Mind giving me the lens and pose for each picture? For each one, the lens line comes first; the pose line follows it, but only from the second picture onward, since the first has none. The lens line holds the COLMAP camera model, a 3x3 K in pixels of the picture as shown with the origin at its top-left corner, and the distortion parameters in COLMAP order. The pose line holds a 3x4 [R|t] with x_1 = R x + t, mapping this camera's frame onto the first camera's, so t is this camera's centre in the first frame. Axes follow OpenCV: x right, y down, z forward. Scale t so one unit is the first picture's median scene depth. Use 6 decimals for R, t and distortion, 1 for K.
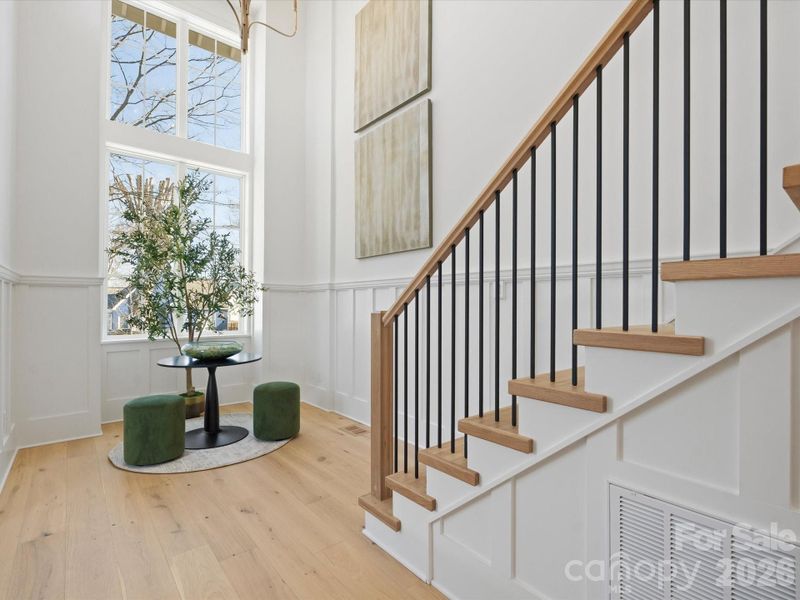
lens RADIAL K [[395.6, 0, 399.1], [0, 395.6, 302.5], [0, 0, 1]] dist [-0.000074, -0.000804]
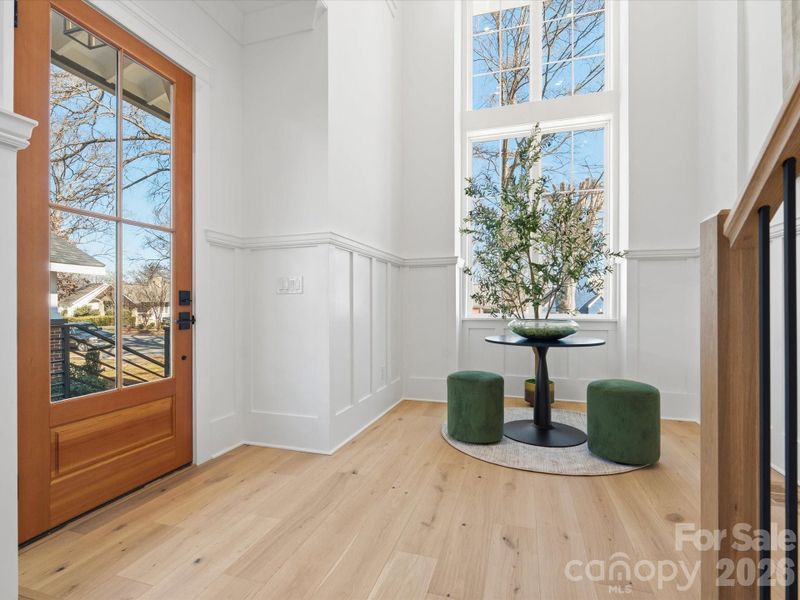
lens RADIAL K [[395.6, 0, 399.7], [0, 395.6, 302.6], [0, 0, 1]] dist [-0.000074, -0.000804]
pose [[0.542149, -0.006276, -0.840259, 0.072587], [0.004818, 0.999979, -0.004360, 0.073219], [0.840269, -0.001684, 0.542168, 0.320681]]
